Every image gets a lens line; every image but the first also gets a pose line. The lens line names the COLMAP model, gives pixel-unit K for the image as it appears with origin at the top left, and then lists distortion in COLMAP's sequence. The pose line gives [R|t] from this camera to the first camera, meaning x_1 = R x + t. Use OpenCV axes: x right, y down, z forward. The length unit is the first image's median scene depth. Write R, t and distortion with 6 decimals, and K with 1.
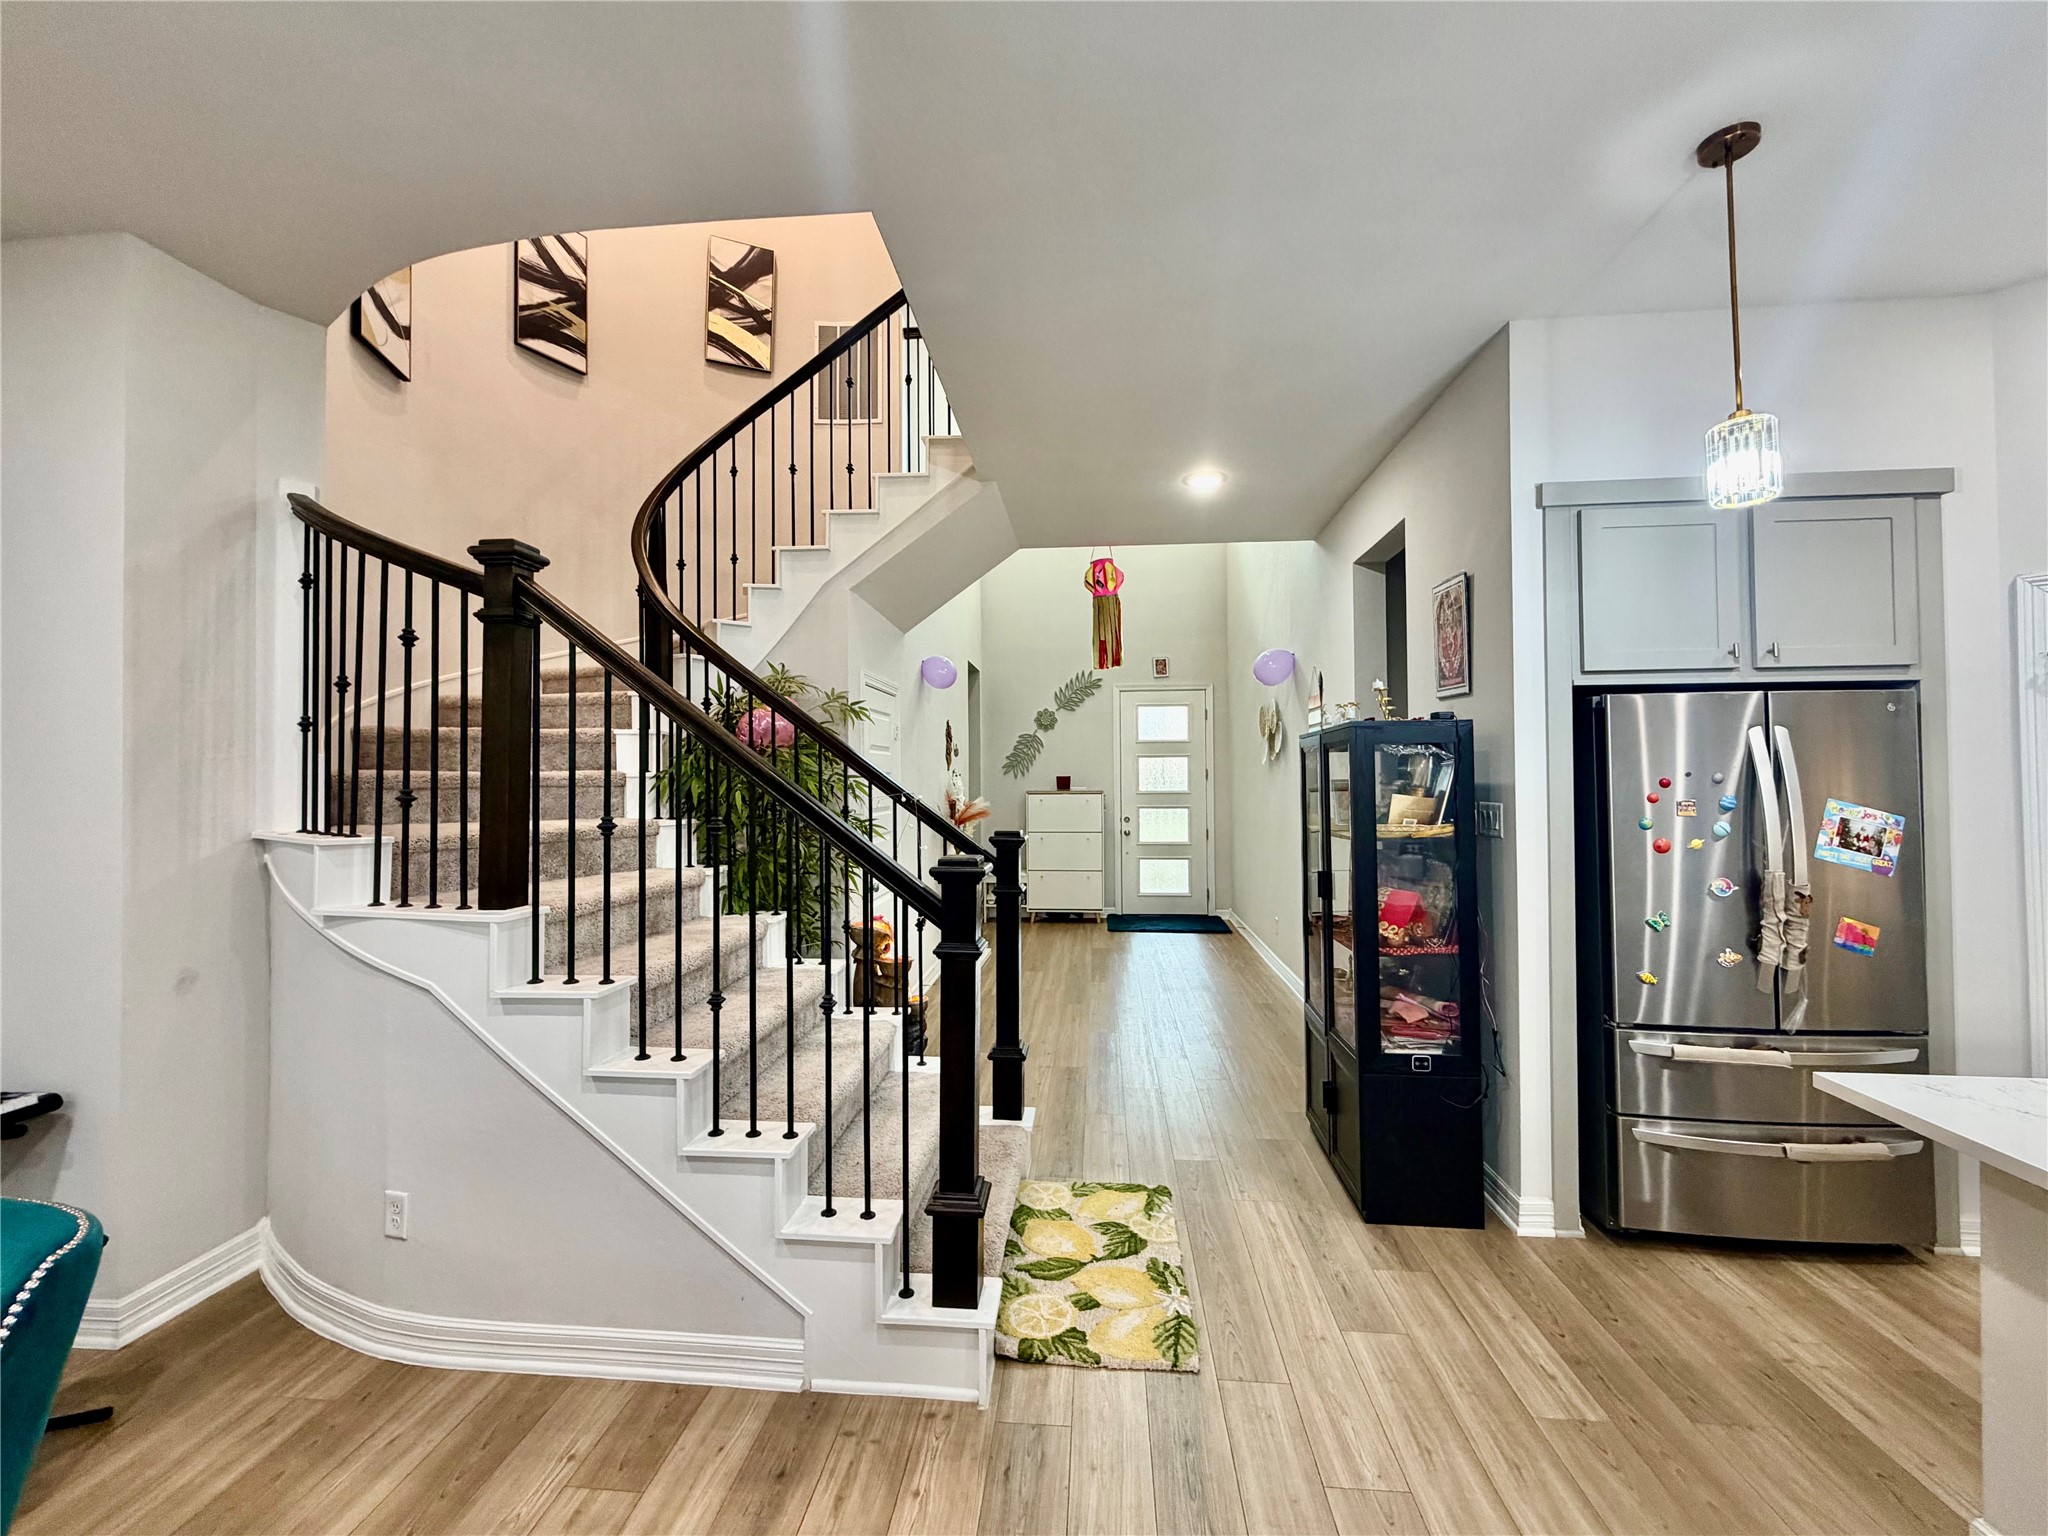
lens RADIAL K [[824.4, 0, 1021.6], [0, 824.4, 763.1], [0, 0, 1]] dist [0.000164, 0.000807]
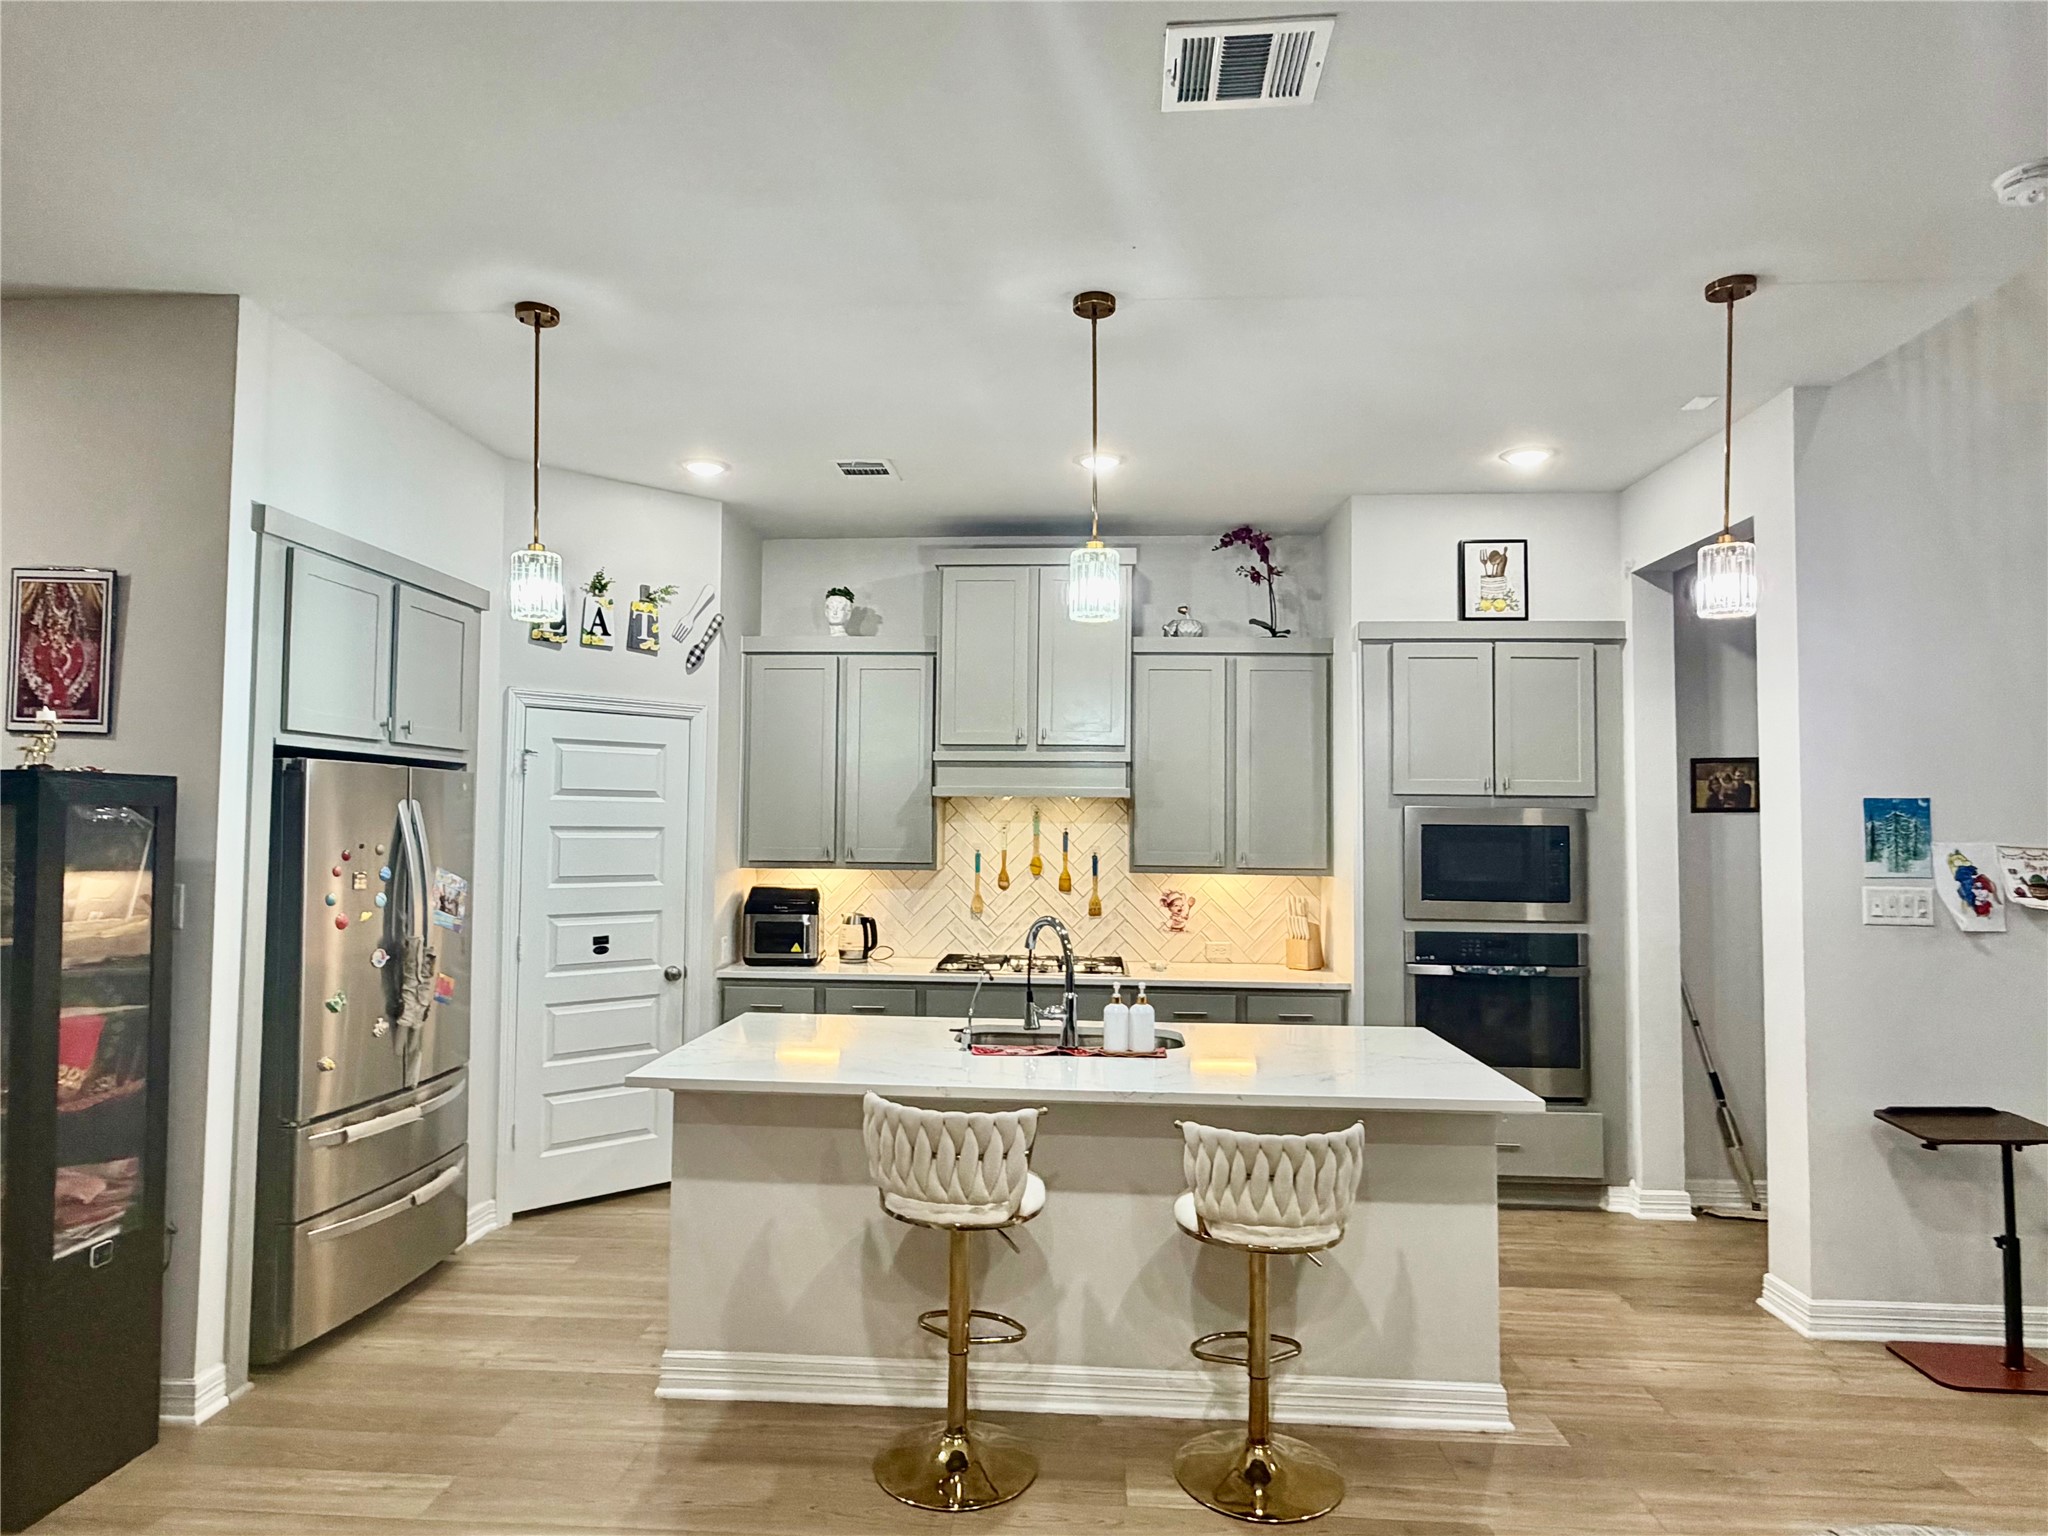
lens RADIAL K [[1175.3, 0, 1010.4], [0, 1175.3, 769.9], [0, 0, 1]] dist [0.000889, -0.001734]
pose [[-0.021972, 0.052172, 0.998396, -0.469102], [-0.027536, 0.998227, -0.052769, -0.018802], [-0.999379, -0.028651, -0.020497, 0.202470]]
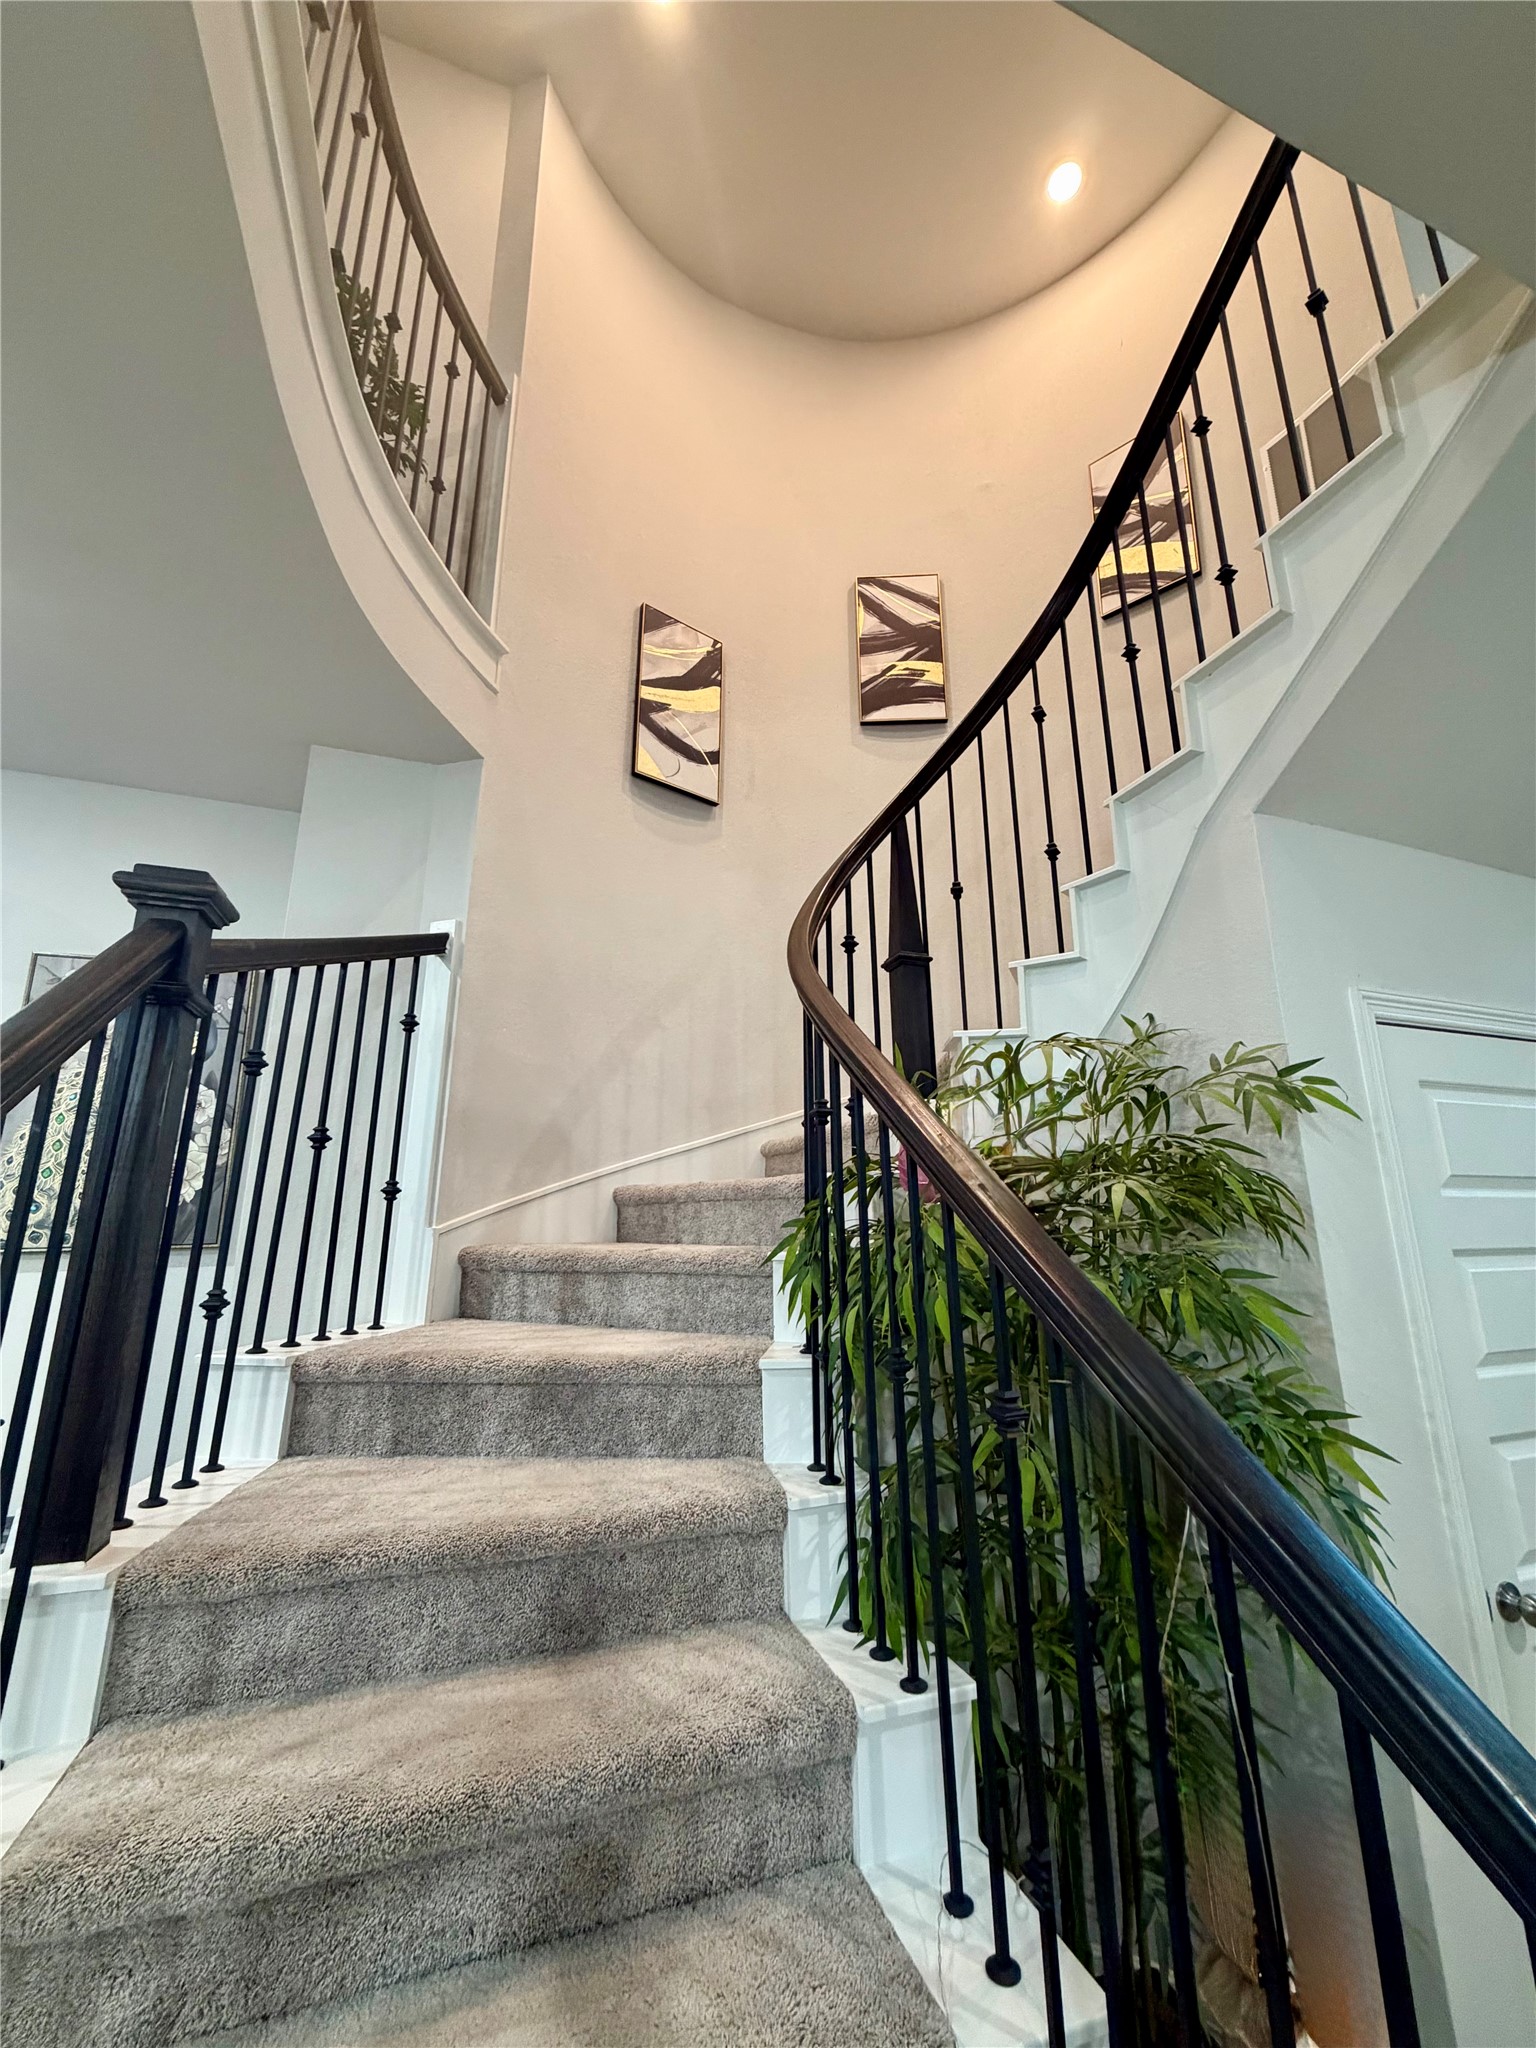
lens RADIAL K [[814.3, 0, 768.0], [0, 814.3, 1024.0], [0, 0, 1]] dist [-0.000271, 0.000030]
pose [[0.425002, -0.209624, -0.880586, 0.042666], [0.015438, 0.974353, -0.224495, -0.014429], [0.905061, 0.081816, 0.417338, 0.753223]]
